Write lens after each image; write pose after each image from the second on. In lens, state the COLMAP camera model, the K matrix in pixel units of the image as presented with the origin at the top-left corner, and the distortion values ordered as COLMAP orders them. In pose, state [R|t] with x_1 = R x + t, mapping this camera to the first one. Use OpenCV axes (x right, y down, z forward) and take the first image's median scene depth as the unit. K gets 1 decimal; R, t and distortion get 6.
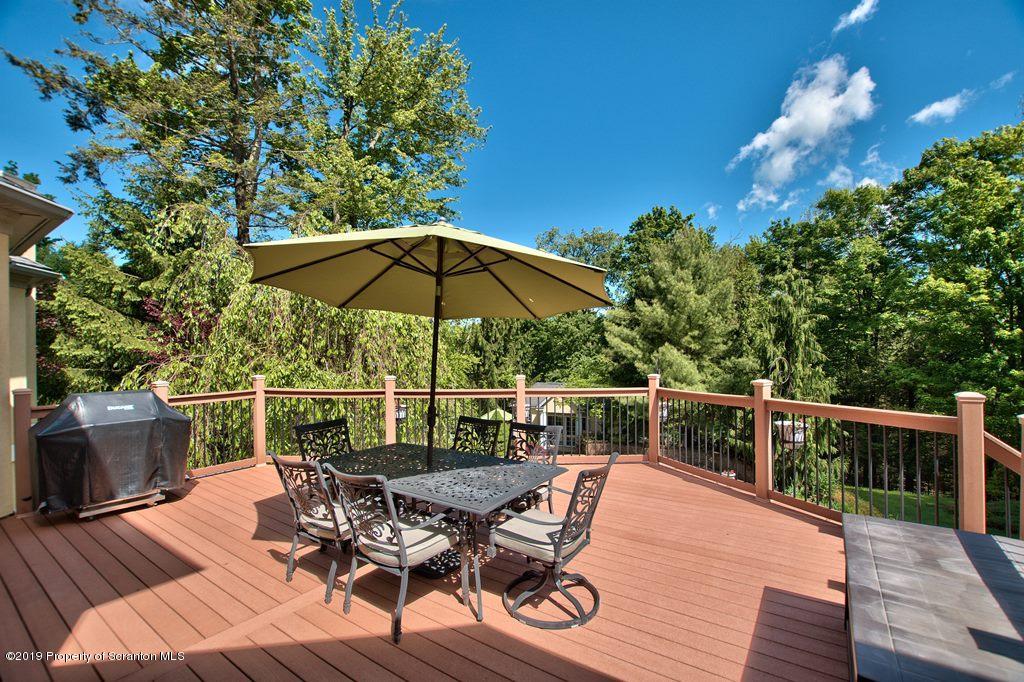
lens RADIAL K [[447.4, 0, 506.6], [0, 447.4, 347.9], [0, 0, 1]] dist [-0.034271, 0.005902]
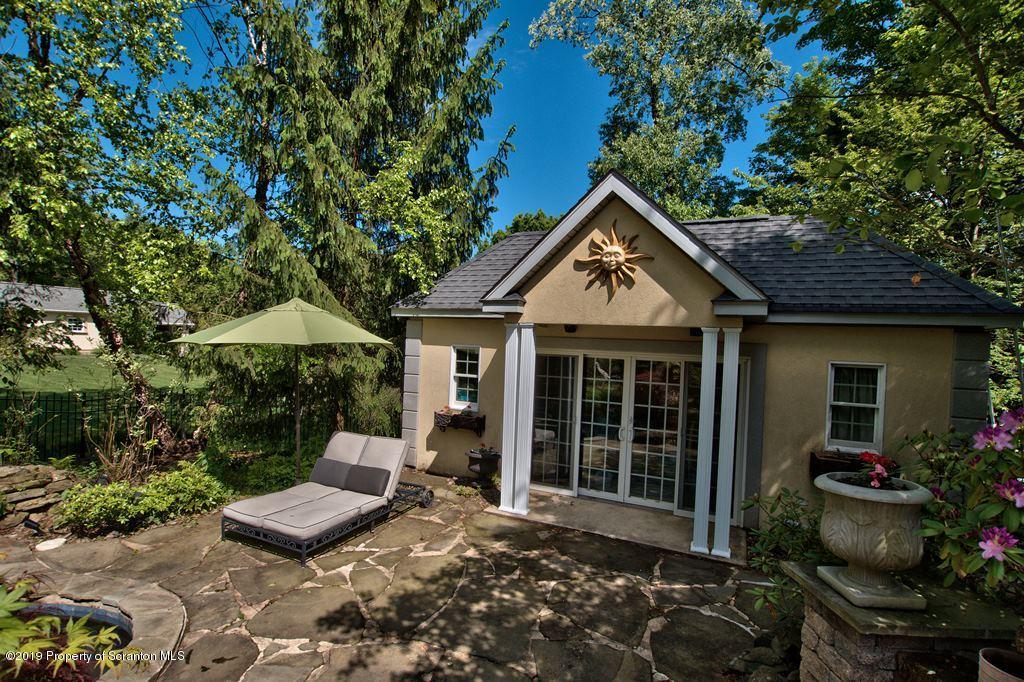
lens RADIAL K [[475.1, 0, 512.0], [0, 475.1, 341.0], [0, 0, 1]] dist [0.000849, 0.000141]
pose [[0.998229, 0.049682, -0.032712, 0.108861], [-0.049915, 0.998733, -0.006342, 0.194770], [0.032356, 0.007964, 0.999445, 1.005581]]
